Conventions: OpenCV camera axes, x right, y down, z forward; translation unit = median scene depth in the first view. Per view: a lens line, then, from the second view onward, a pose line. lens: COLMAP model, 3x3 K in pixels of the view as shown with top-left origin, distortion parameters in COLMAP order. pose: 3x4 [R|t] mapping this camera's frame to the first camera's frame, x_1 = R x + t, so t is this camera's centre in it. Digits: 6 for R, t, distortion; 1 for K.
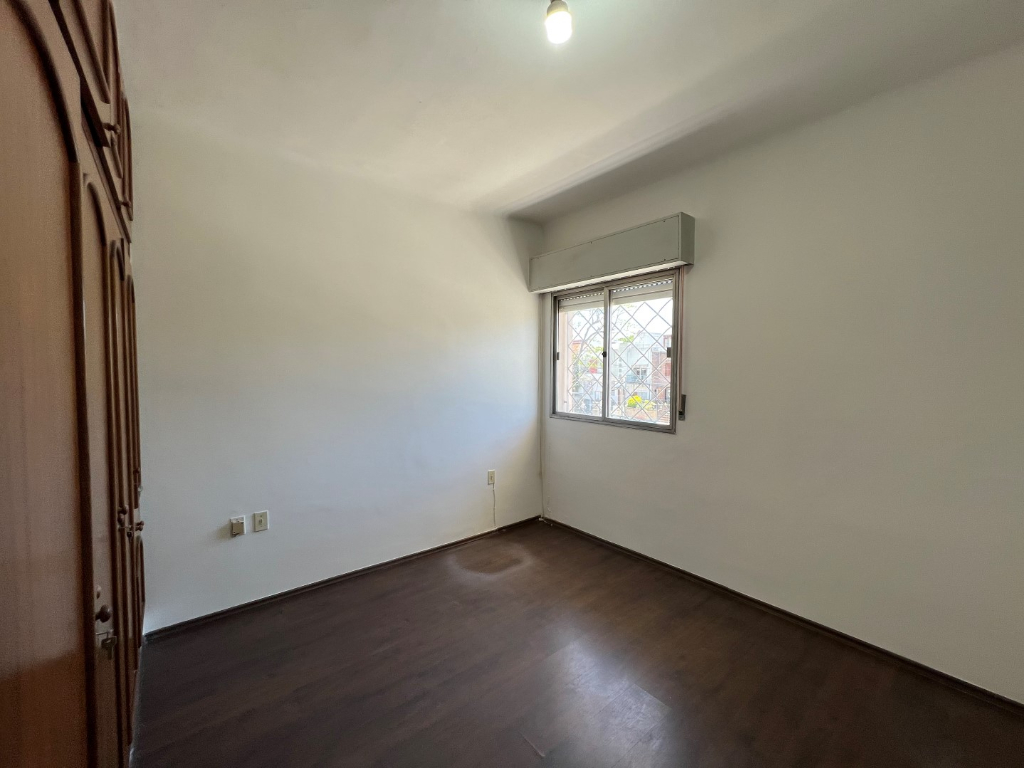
lens RADIAL K [[410.8, 0, 515.4], [0, 410.8, 383.8], [0, 0, 1]] dist [0.001289, 0.000211]
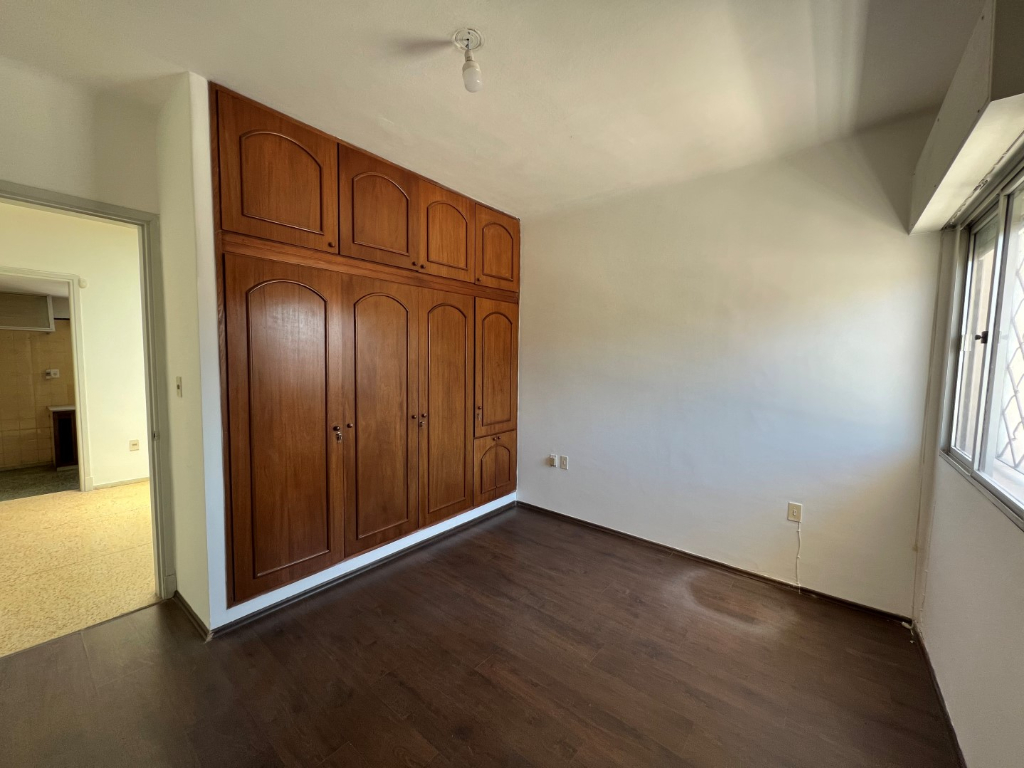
lens RADIAL K [[410.8, 0, 515.4], [0, 410.8, 383.8], [0, 0, 1]] dist [0.001289, 0.000211]
pose [[0.199746, 0.061623, -0.977908, 0.628237], [-0.050165, 0.997355, 0.052602, -0.015729], [0.978563, 0.038550, 0.202309, 0.414693]]
